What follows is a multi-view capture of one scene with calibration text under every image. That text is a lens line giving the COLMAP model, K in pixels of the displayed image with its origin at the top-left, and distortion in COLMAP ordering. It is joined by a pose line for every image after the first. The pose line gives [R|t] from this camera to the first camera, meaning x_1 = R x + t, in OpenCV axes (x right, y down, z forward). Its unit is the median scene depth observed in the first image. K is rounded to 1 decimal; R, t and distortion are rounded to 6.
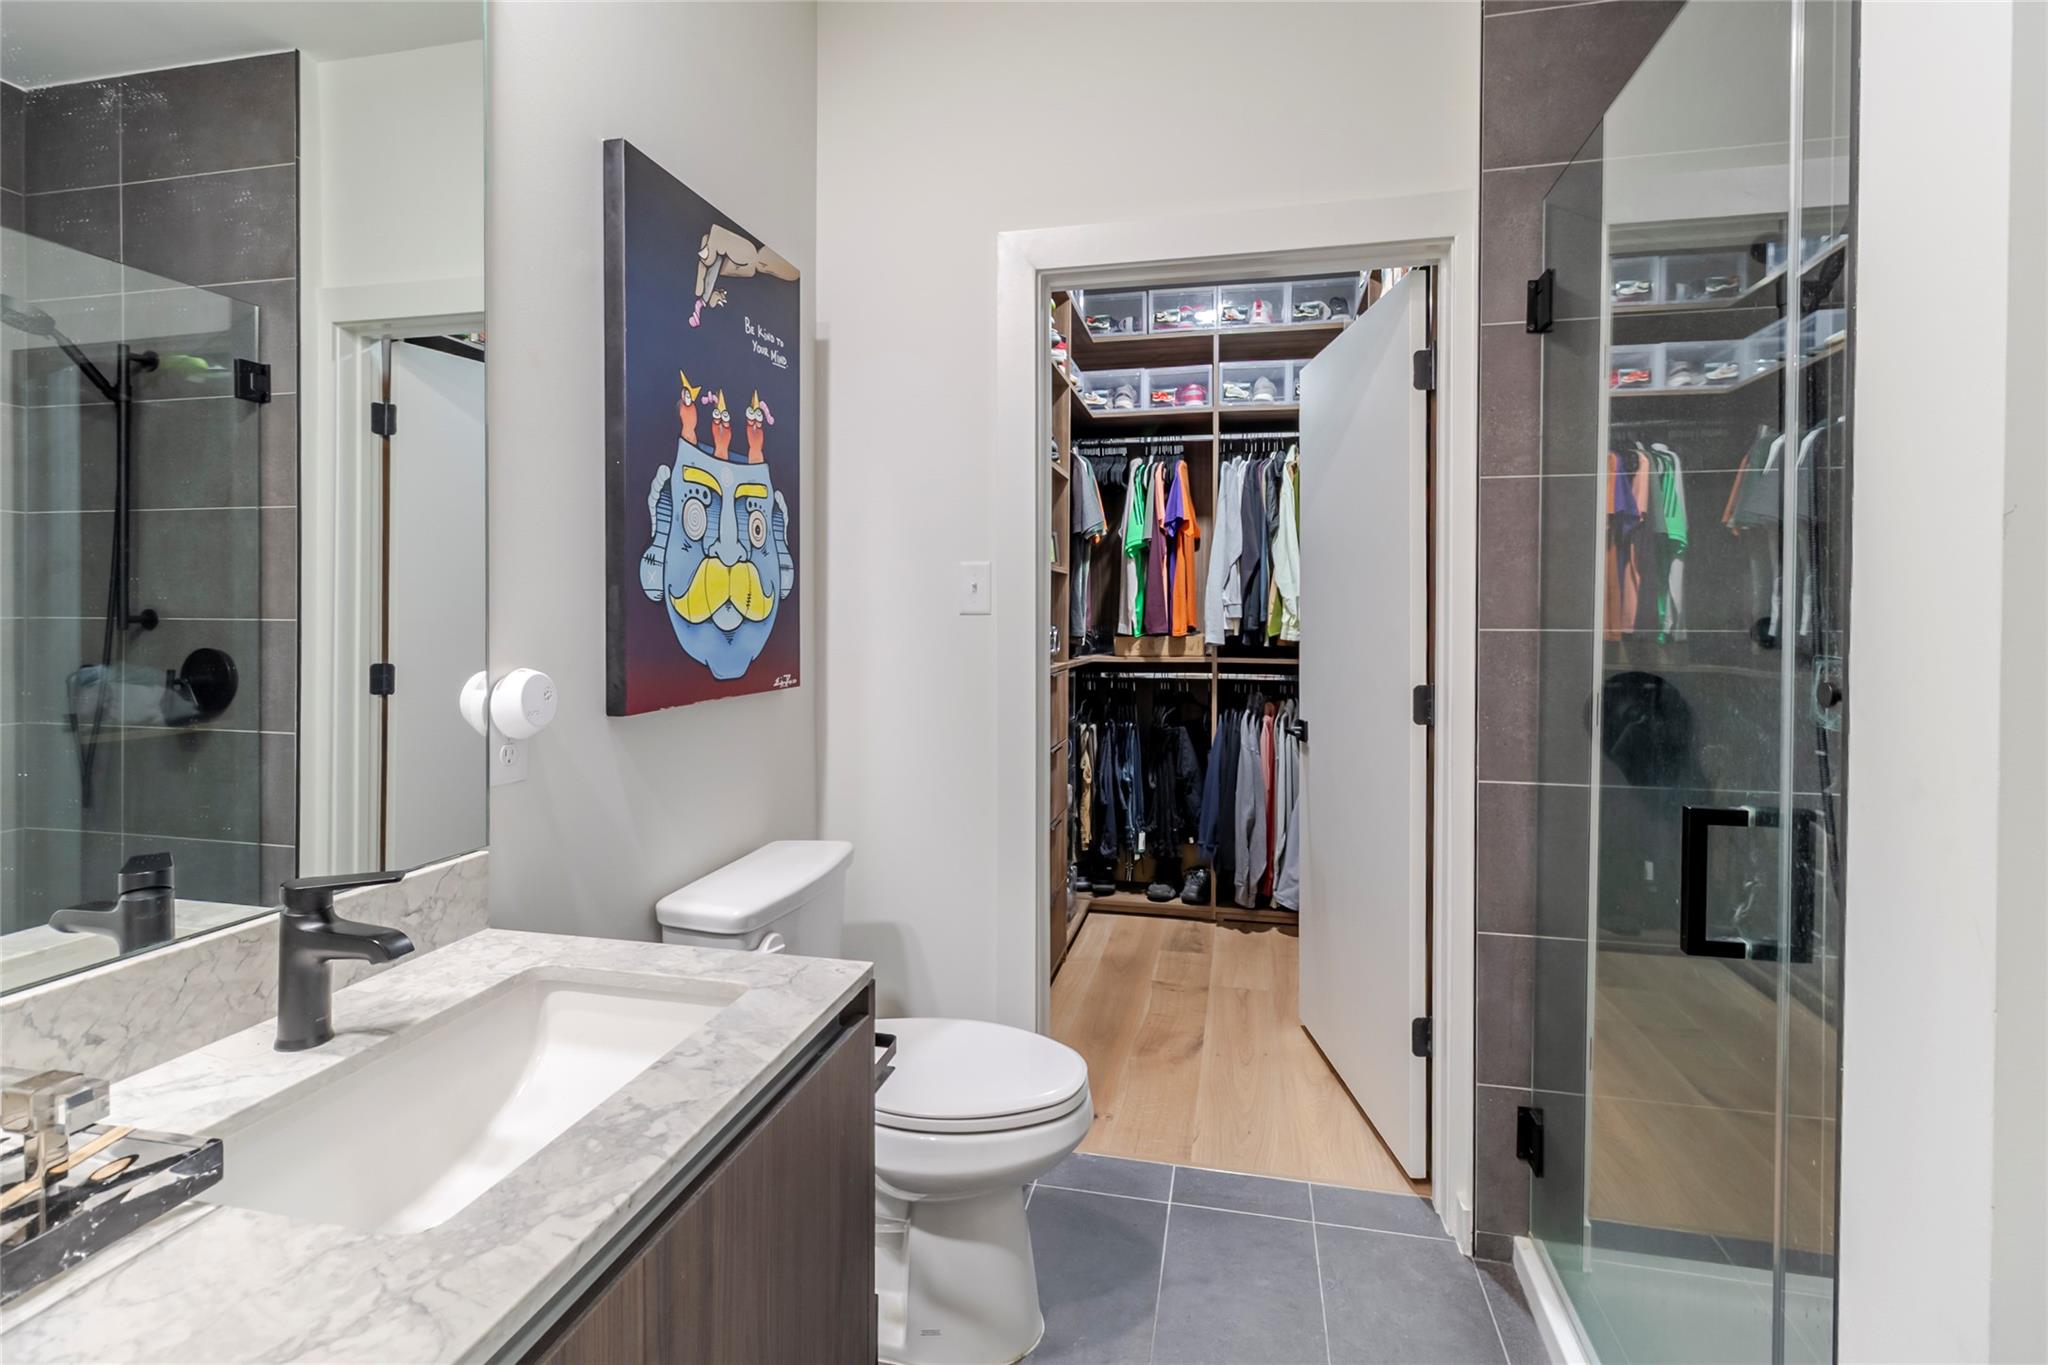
lens RADIAL K [[952.0, 0, 1025.1], [0, 952.0, 621.9], [0, 0, 1]] dist [-0.000018, 0.001040]
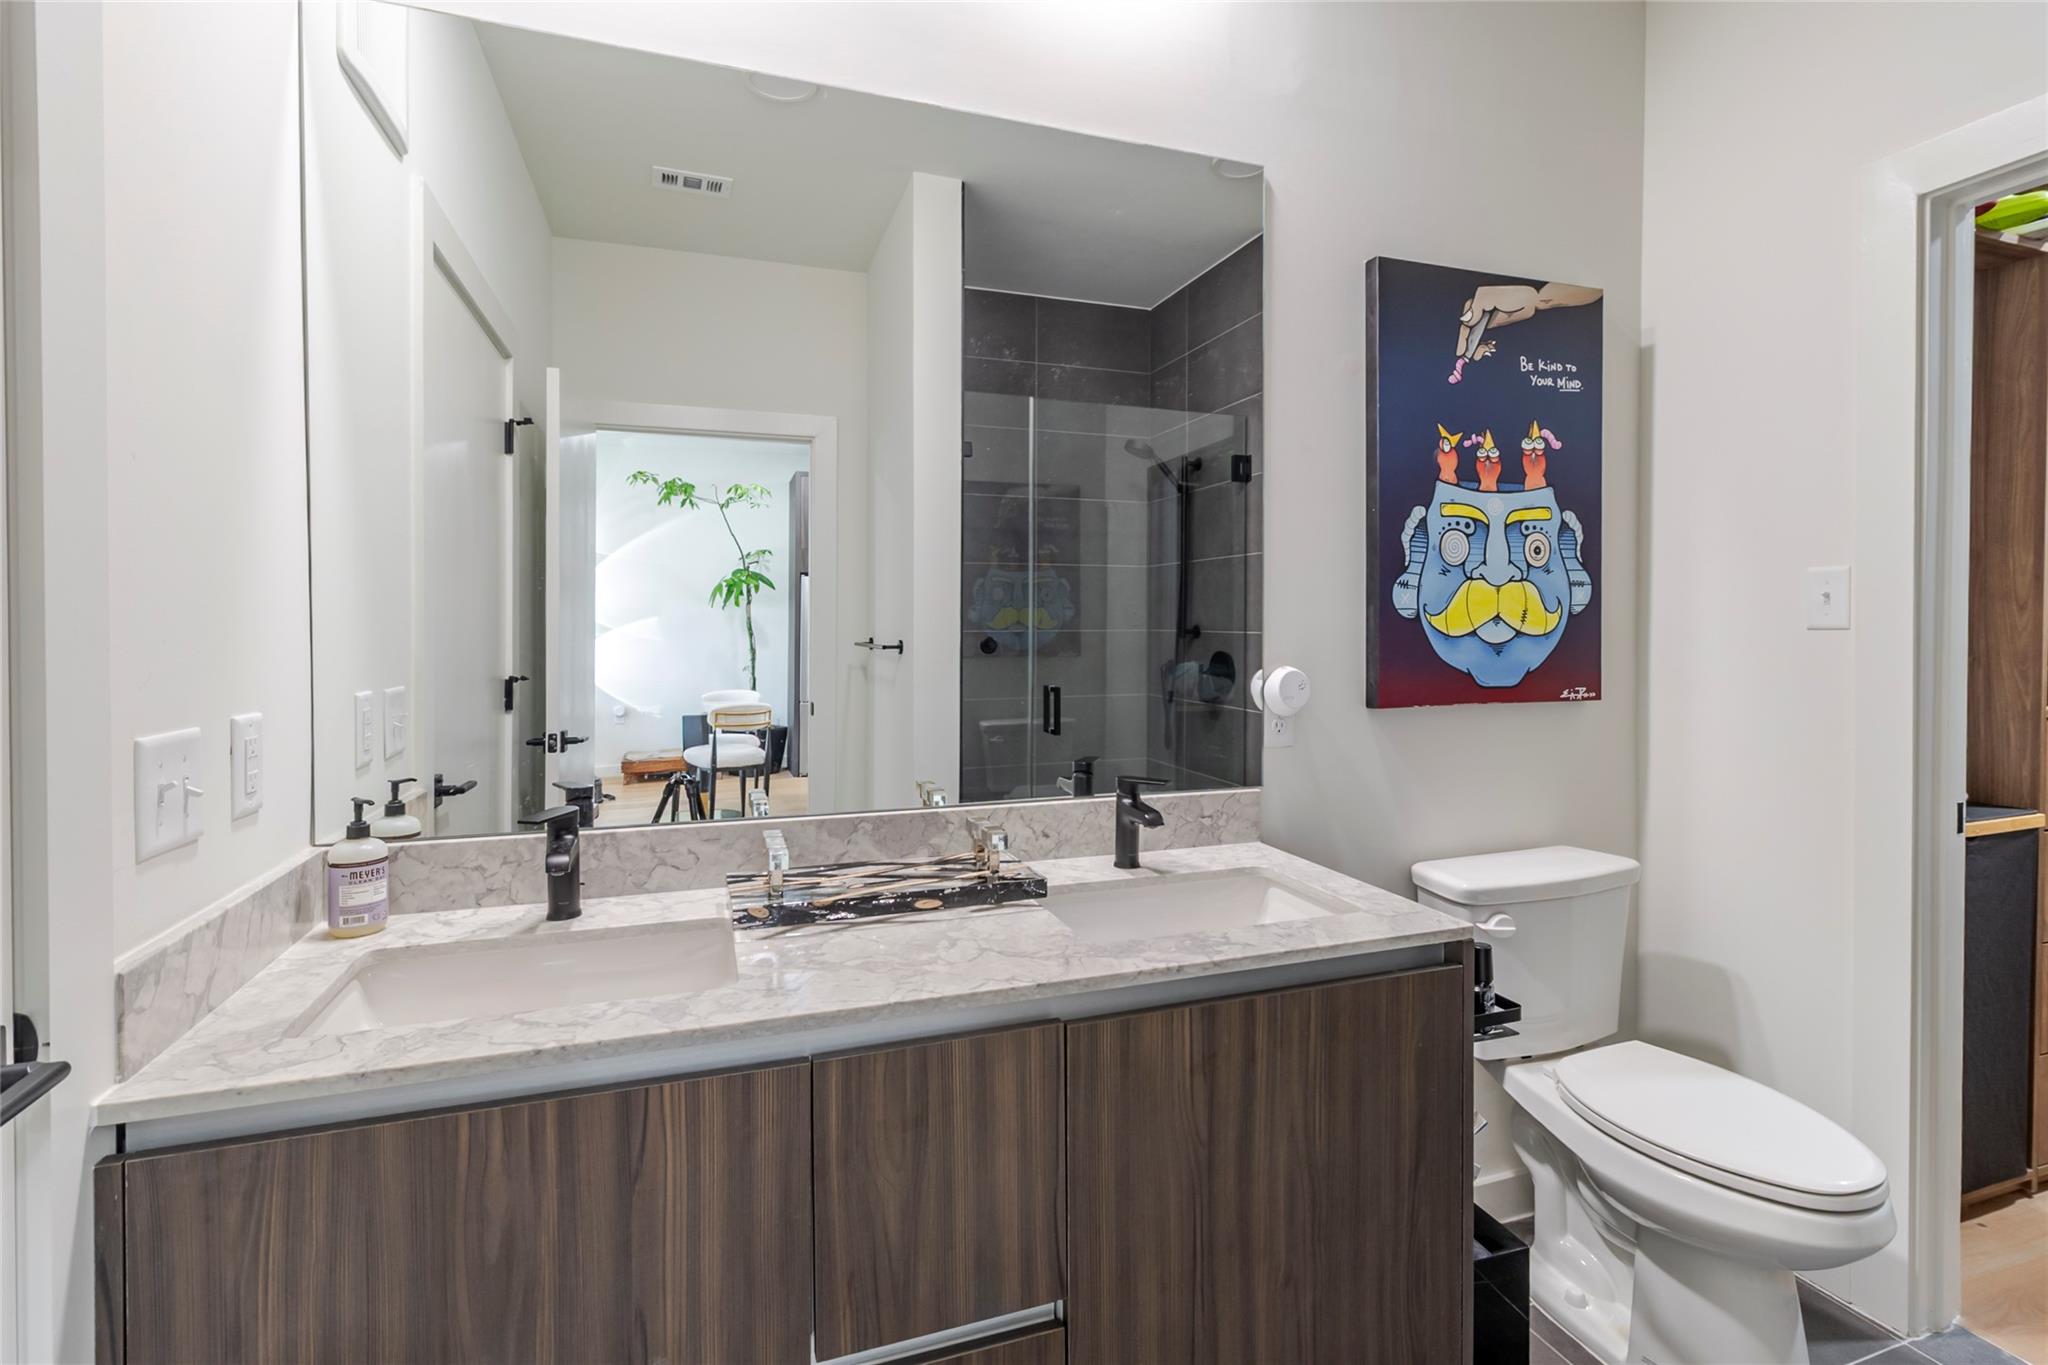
lens RADIAL K [[952.0, 0, 1039.5], [0, 952.0, 636.7], [0, 0, 1]] dist [-0.000018, 0.001040]
pose [[0.535736, 0.007279, -0.844354, 0.223280], [-0.007359, 0.999965, 0.003951, 0.000556], [0.844353, 0.004097, 0.535771, -0.034509]]
